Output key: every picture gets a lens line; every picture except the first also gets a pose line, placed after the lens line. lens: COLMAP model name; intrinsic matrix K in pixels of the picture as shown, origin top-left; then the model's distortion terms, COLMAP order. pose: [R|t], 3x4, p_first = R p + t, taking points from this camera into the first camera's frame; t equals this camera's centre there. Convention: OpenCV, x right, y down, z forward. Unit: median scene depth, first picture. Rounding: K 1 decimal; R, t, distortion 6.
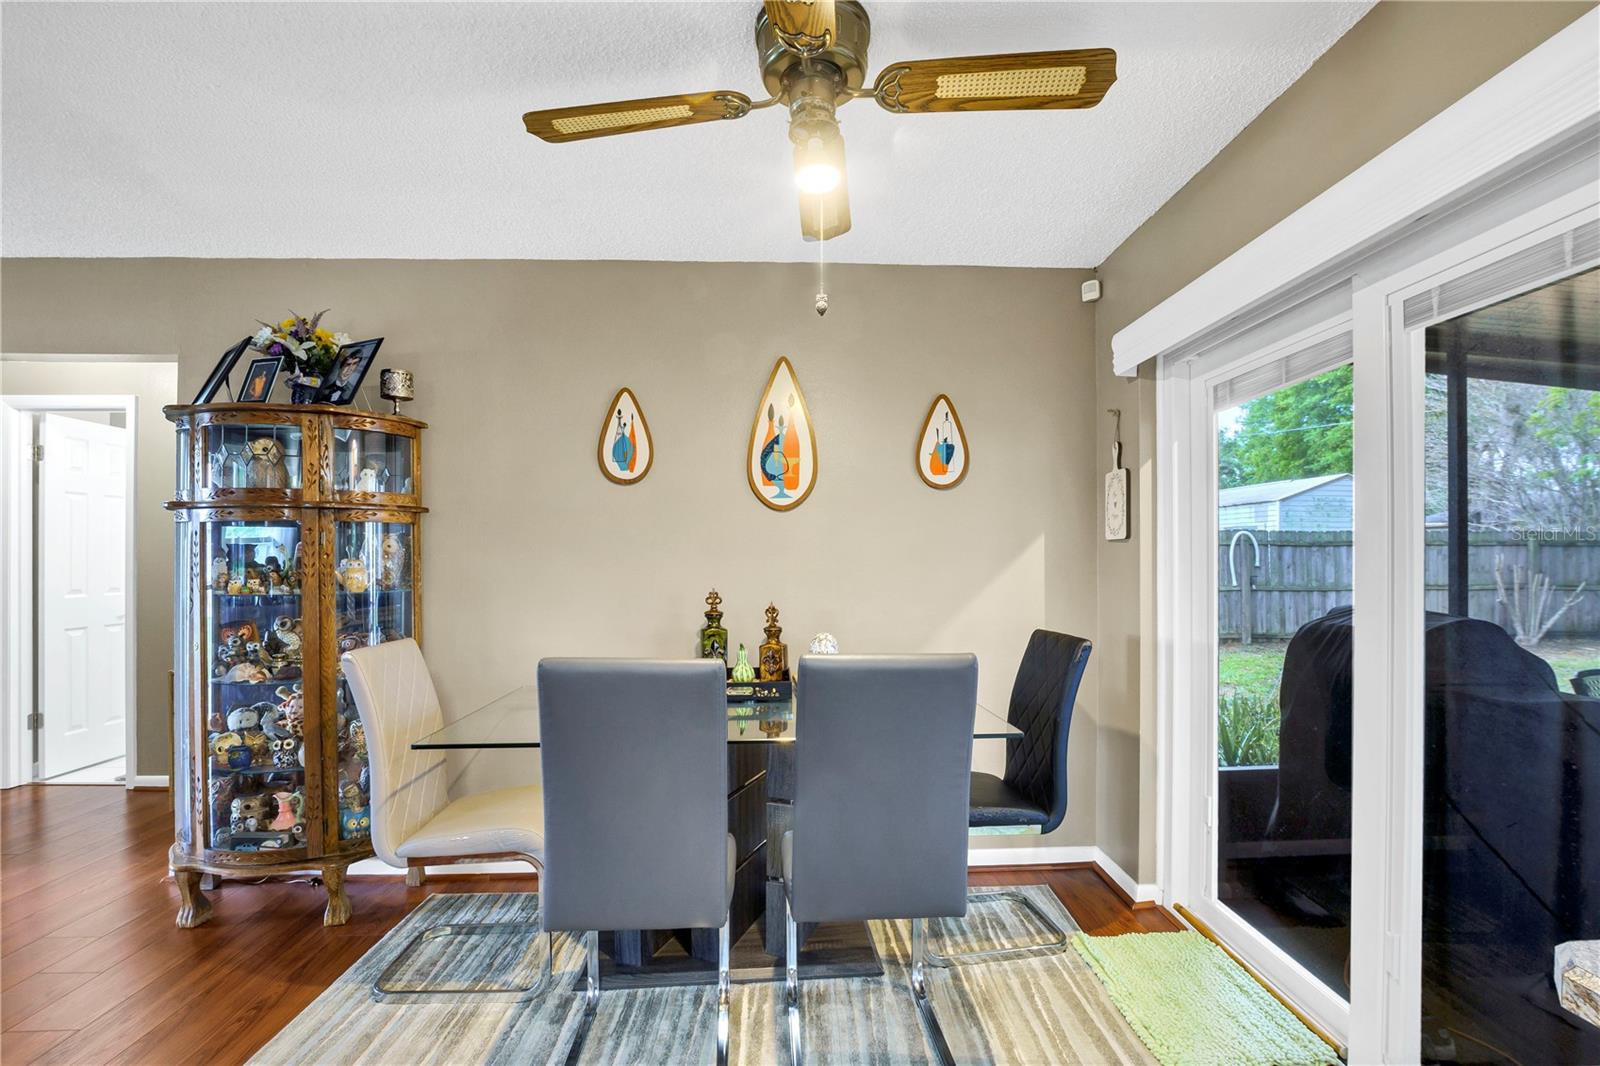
lens RADIAL K [[722.2, 0, 798.8], [0, 722.2, 548.8], [0, 0, 1]] dist [-0.036303, 0.008142]
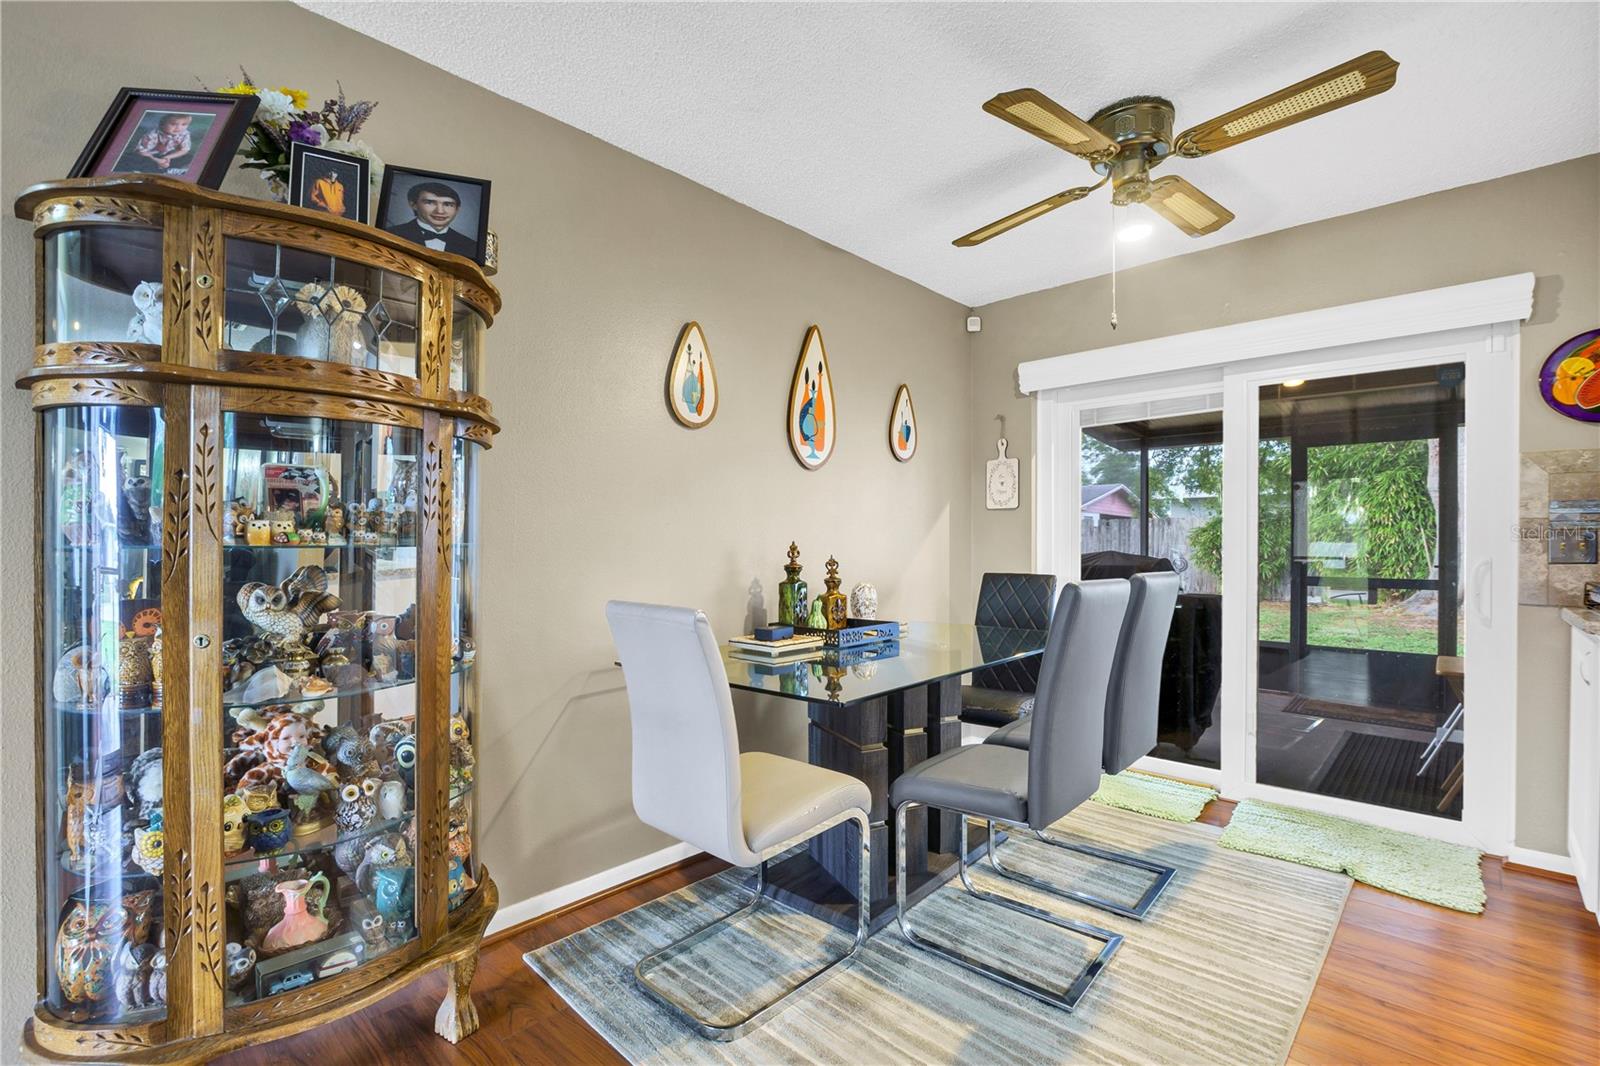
lens RADIAL K [[722.2, 0, 813.8], [0, 722.2, 536.1], [0, 0, 1]] dist [-0.036303, 0.008142]
pose [[0.709944, 0.010360, 0.704182, -0.807819], [-0.013025, 0.999914, -0.001579, 0.047733], [-0.704137, -0.008051, 0.710018, 0.263354]]
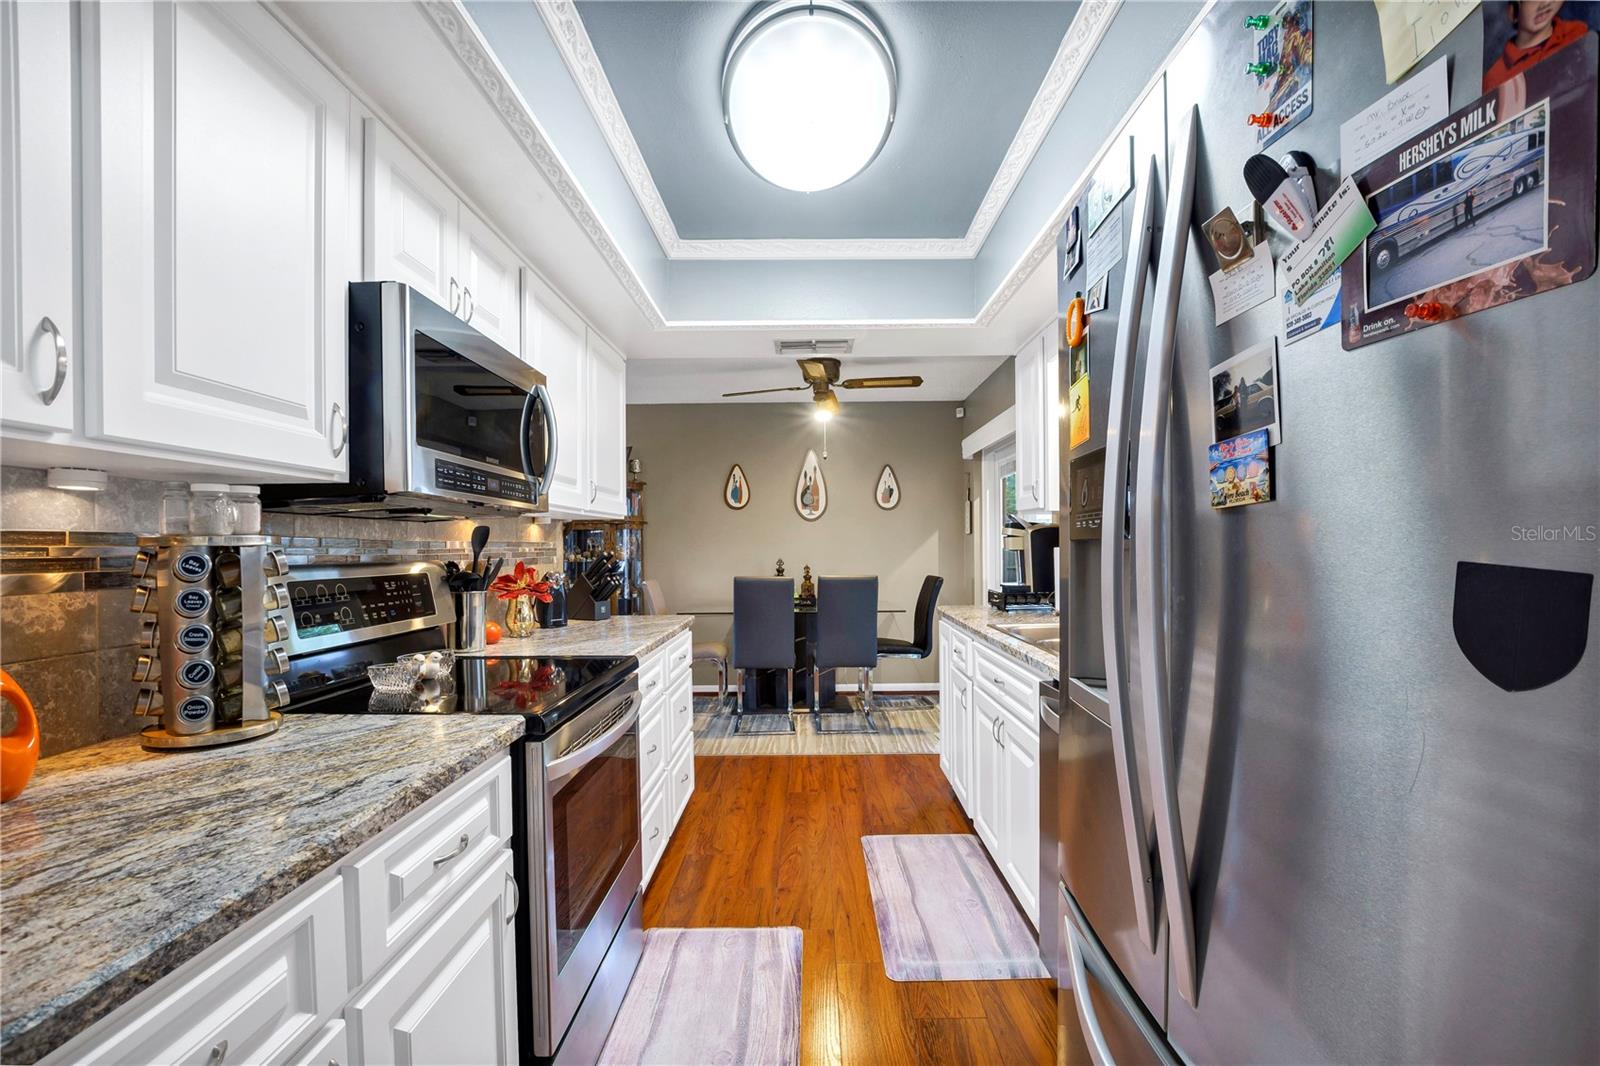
lens RADIAL K [[722.2, 0, 793.2], [0, 722.2, 540.9], [0, 0, 1]] dist [-0.036303, 0.008142]
pose [[0.998825, -0.008440, -0.047715, 0.025841], [0.009105, 0.999864, 0.013740, -0.026155], [0.047592, -0.014158, 0.998766, -1.172616]]
